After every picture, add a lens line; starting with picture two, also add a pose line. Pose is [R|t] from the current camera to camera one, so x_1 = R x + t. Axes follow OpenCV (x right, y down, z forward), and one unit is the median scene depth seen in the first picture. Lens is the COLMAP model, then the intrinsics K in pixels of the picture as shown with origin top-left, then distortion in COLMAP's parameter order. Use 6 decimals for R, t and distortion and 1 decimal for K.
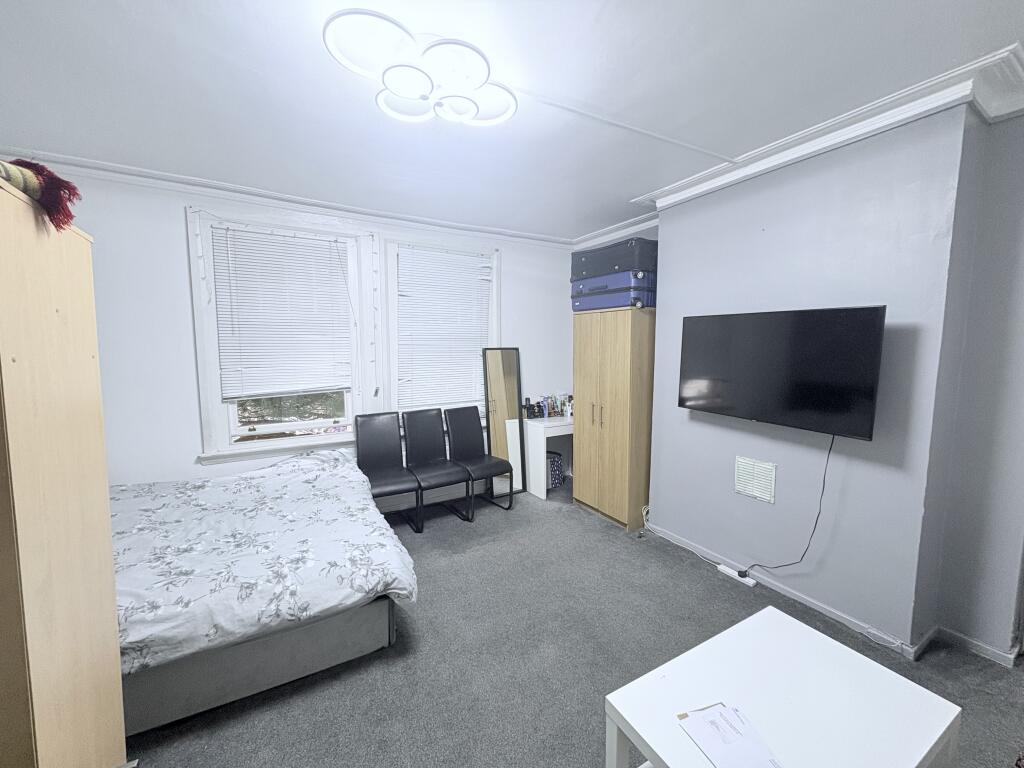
lens RADIAL K [[406.2, 0, 512.0], [0, 406.2, 384.0], [0, 0, 1]] dist [0.000545, 0.000103]
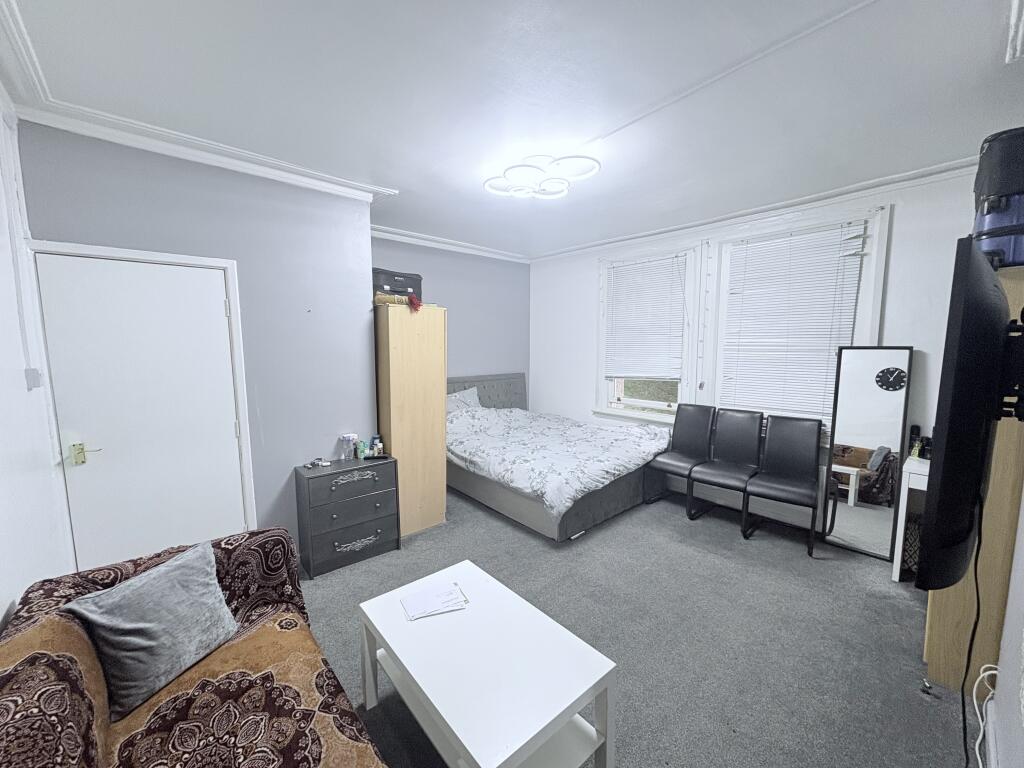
lens RADIAL K [[406.2, 0, 512.0], [0, 406.2, 384.0], [0, 0, 1]] dist [0.000545, 0.000103]
pose [[0.196912, 0.099503, -0.975359, 0.739780], [-0.087701, 0.992636, 0.083560, -0.035968], [0.976491, 0.069086, 0.204188, 0.326108]]
